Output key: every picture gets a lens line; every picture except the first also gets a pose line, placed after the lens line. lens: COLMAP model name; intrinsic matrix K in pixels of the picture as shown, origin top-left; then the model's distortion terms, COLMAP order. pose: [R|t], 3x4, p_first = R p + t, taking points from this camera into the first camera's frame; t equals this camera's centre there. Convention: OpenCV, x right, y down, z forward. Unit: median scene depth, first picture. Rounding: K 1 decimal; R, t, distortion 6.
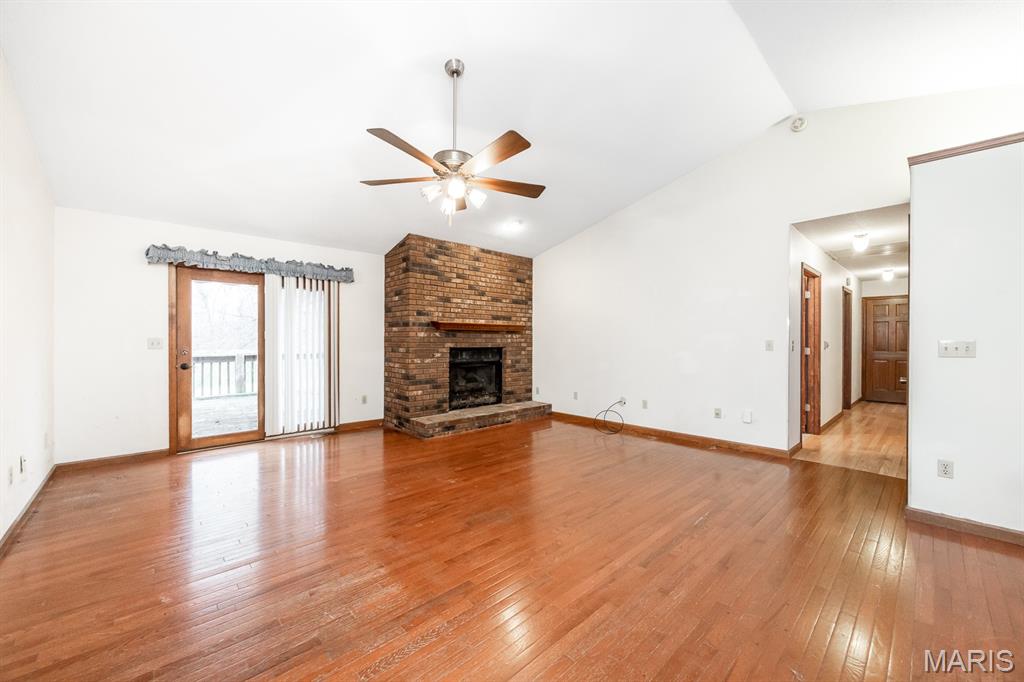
lens RADIAL K [[402.0, 0, 510.8], [0, 402.0, 339.2], [0, 0, 1]] dist [-0.000092, -0.000466]
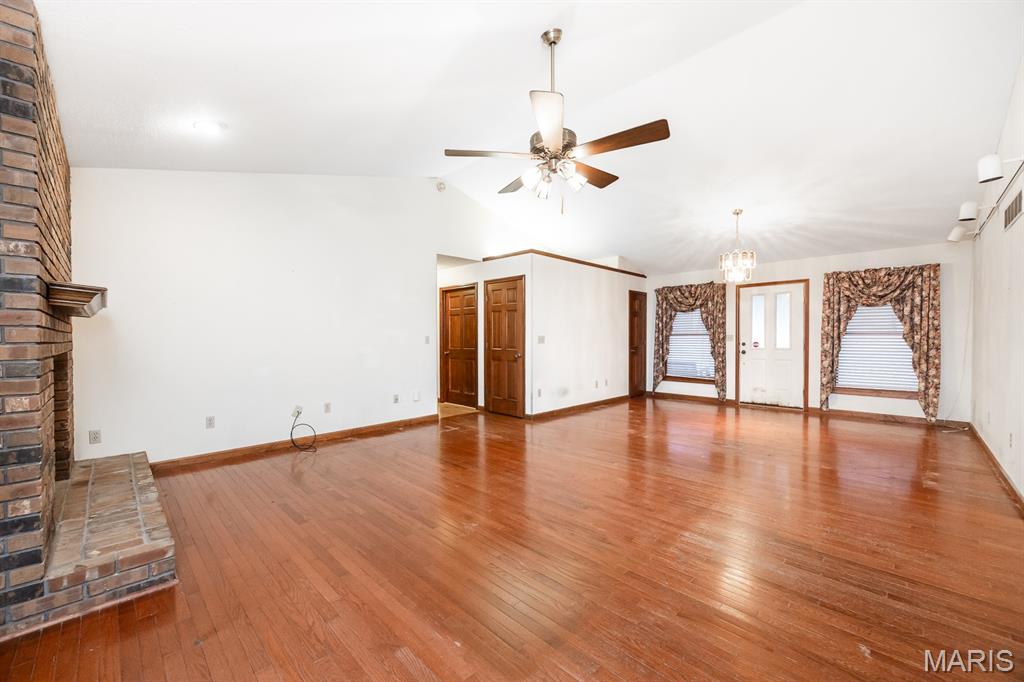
lens RADIAL K [[402.0, 0, 507.5], [0, 402.0, 348.1], [0, 0, 1]] dist [-0.000092, -0.000466]
pose [[-0.035757, -0.031657, 0.998859, -0.539453], [0.000863, 0.999497, 0.031708, -0.000775], [-0.999360, 0.001995, -0.035712, 0.580953]]
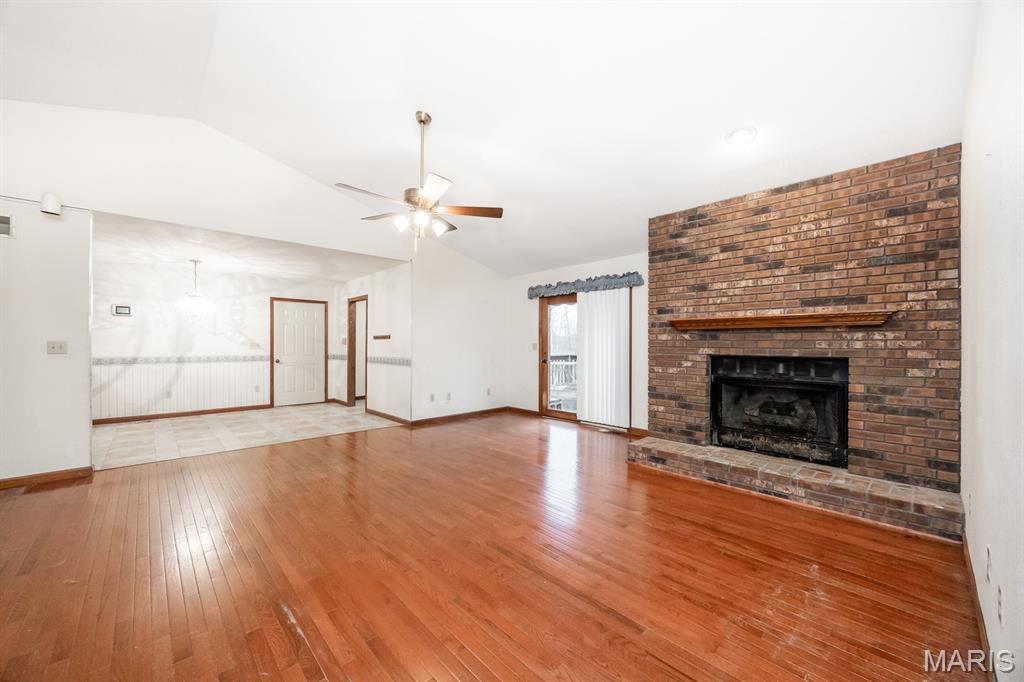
lens RADIAL K [[387.7, 0, 508.2], [0, 387.7, 345.9], [0, 0, 1]] dist [-0.003464, 0.000245]
pose [[-0.000416, 0.001124, -0.999999, 0.522134], [0.000196, 0.999999, 0.001123, 0.004632], [1.000000, -0.000196, -0.000416, 0.645682]]
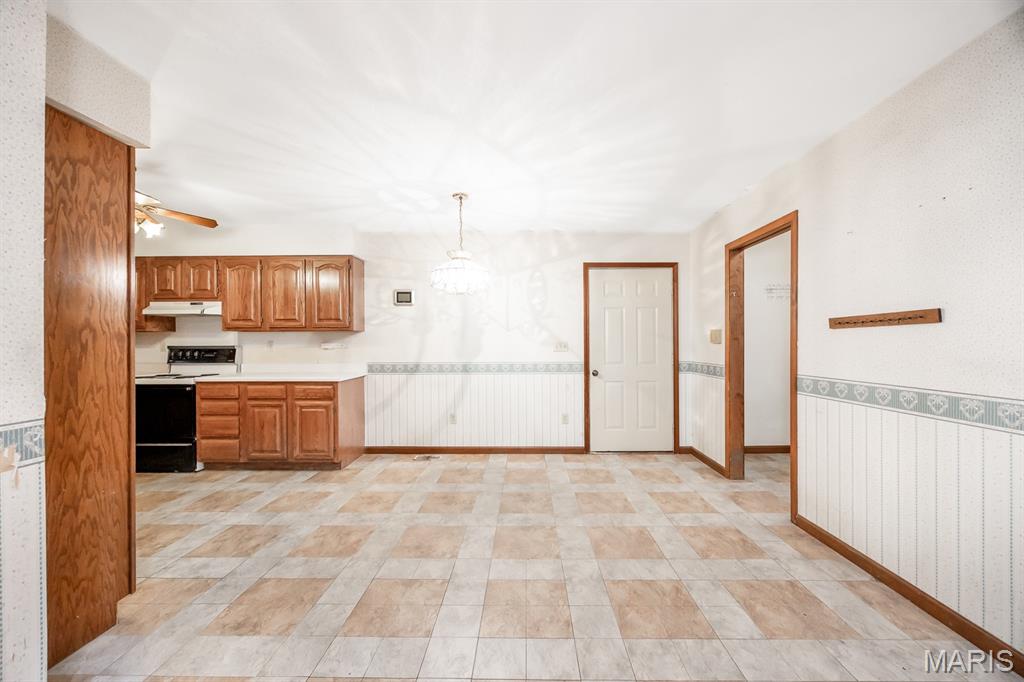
lens RADIAL K [[387.7, 0, 523.4], [0, 387.7, 341.7], [0, 0, 1]] dist [-0.003464, 0.000245]
pose [[-0.685853, -0.001460, -0.727739, -0.147913], [0.004765, 0.999968, -0.006496, 0.000818], [0.727725, -0.007923, -0.685823, 0.277884]]
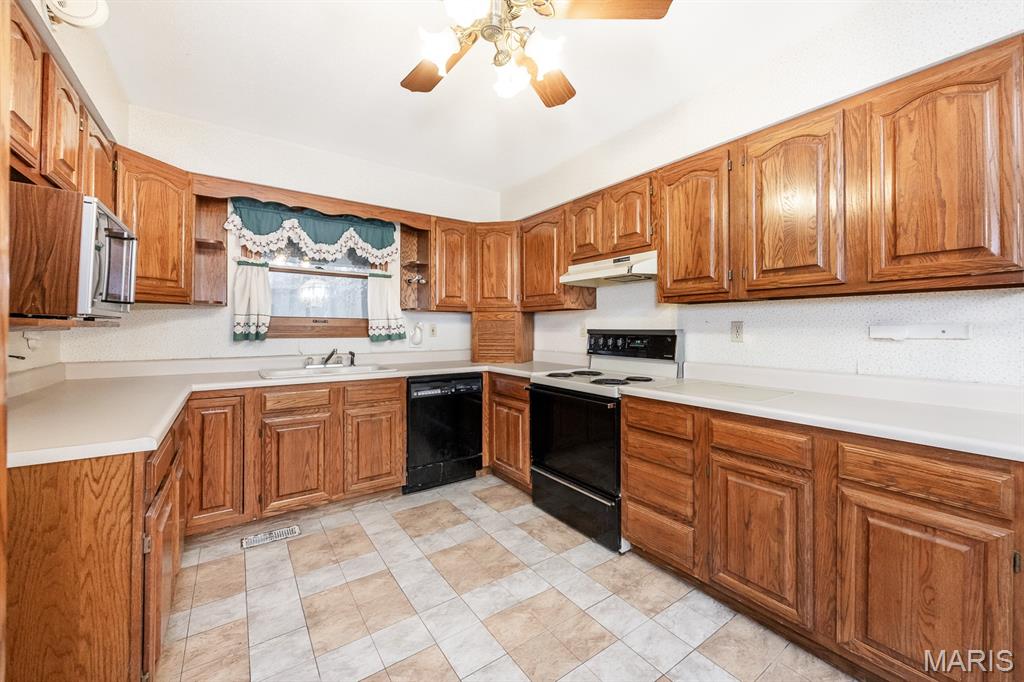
lens RADIAL K [[402.0, 0, 520.7], [0, 402.0, 326.3], [0, 0, 1]] dist [-0.000092, -0.000466]
pose [[-0.992547, -0.004722, 0.121771, -0.195963], [-0.005700, 0.999954, -0.007682, 0.001862], [-0.121730, -0.008319, -0.992528, -0.182583]]
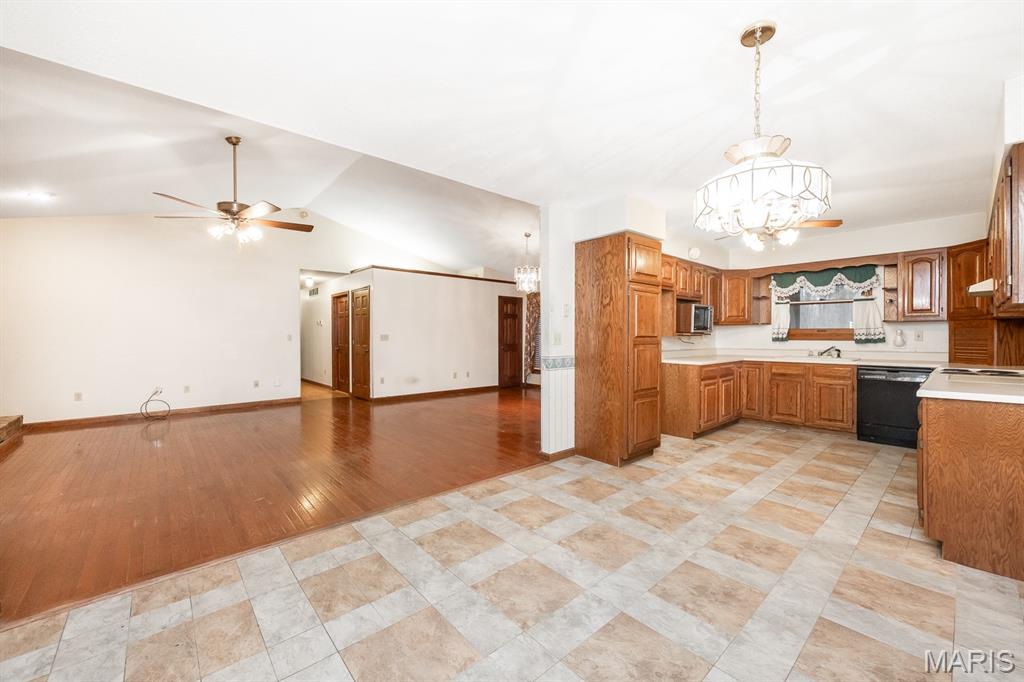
lens RADIAL K [[402.0, 0, 530.7], [0, 402.0, 343.2], [0, 0, 1]] dist [-0.000092, -0.000466]
pose [[-0.001620, -0.020385, 0.999791, -0.790955], [-0.000159, 0.999792, 0.020385, 0.001987], [-0.999999, -0.000126, -0.001623, -0.012616]]
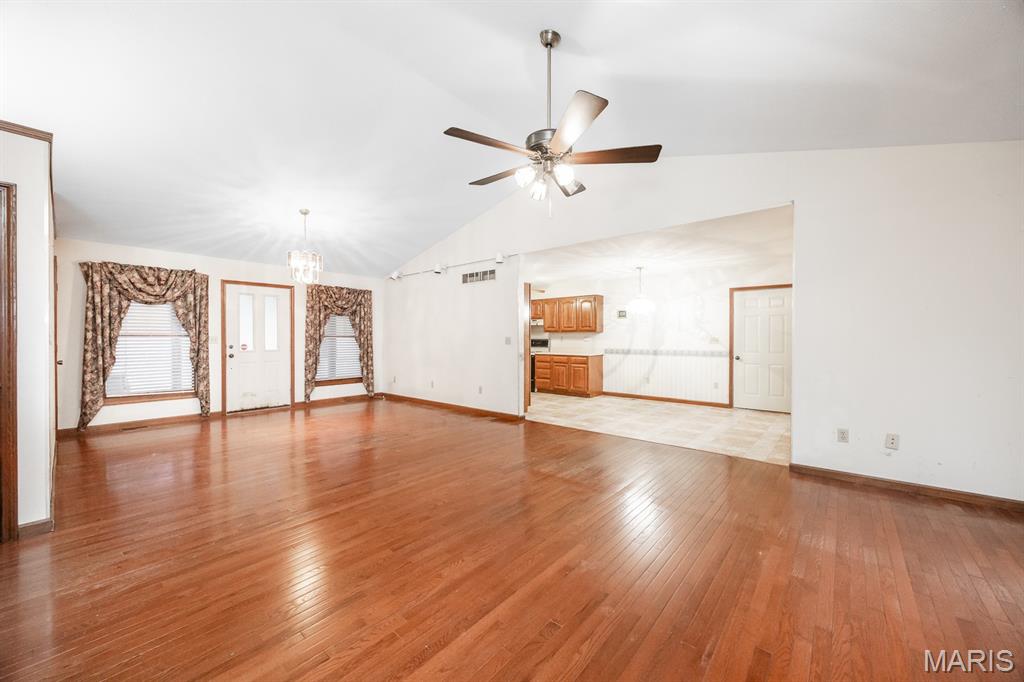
lens RADIAL K [[387.7, 0, 511.7], [0, 387.7, 339.6], [0, 0, 1]] dist [-0.003464, 0.000245]
pose [[-0.993754, -0.003687, -0.111531, 0.022108], [-0.003652, 0.999993, -0.000517, 0.004830], [0.111532, -0.000107, -0.993761, 0.957628]]
